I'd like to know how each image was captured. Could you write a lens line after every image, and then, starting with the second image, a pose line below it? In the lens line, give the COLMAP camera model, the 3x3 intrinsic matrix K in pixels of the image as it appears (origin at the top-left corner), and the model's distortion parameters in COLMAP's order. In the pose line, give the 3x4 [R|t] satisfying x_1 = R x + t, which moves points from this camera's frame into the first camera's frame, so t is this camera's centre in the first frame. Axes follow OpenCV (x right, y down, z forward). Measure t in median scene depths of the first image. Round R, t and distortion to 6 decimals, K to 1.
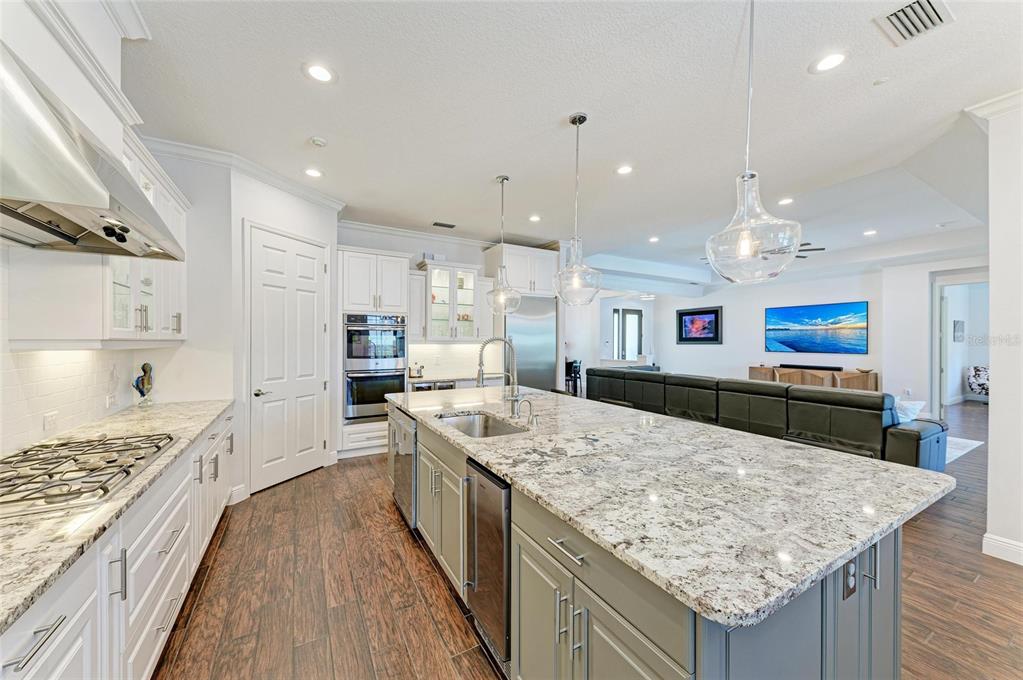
lens RADIAL K [[360.7, 0, 510.8], [0, 360.7, 344.5], [0, 0, 1]] dist [0.009015, -0.002239]
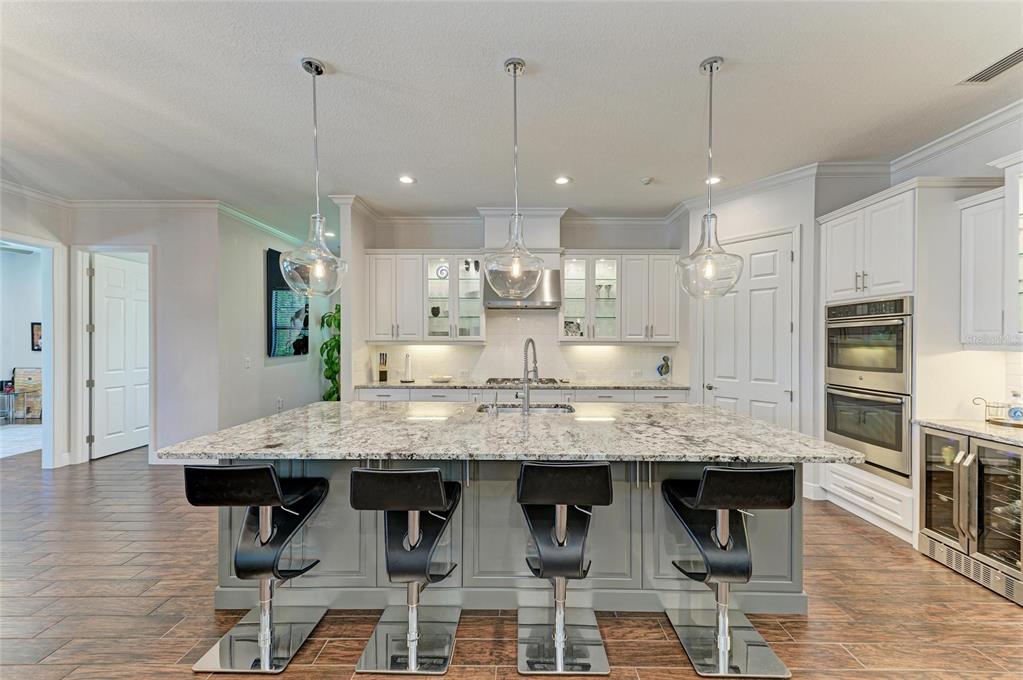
lens RADIAL K [[398.2, 0, 524.1], [0, 398.2, 340.6], [0, 0, 1]] dist [0.010263, -0.000996]
pose [[-0.502415, -0.004422, -0.864615, 0.480892], [-0.012950, 0.999913, 0.002412, -0.007468], [0.864529, 0.012409, -0.502429, 0.748508]]
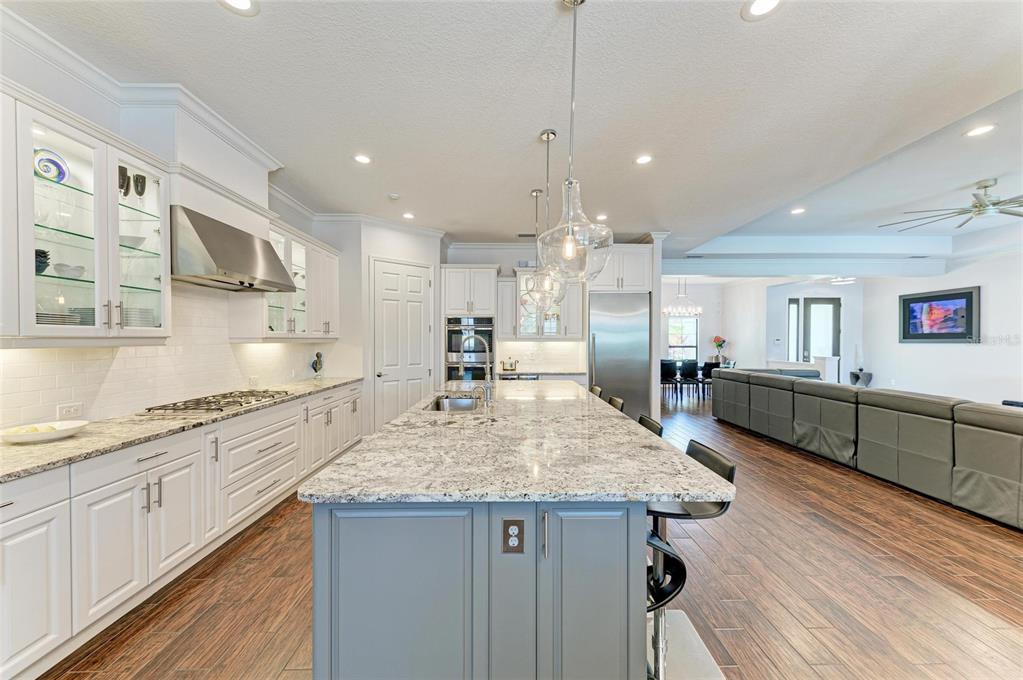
lens RADIAL K [[360.7, 0, 515.8], [0, 360.7, 343.9], [0, 0, 1]] dist [0.009015, -0.002239]
pose [[0.878118, 0.004337, -0.478424, 0.315417], [-0.002963, 0.999989, 0.003627, 0.002725], [0.478434, -0.001768, 0.878122, -0.003324]]
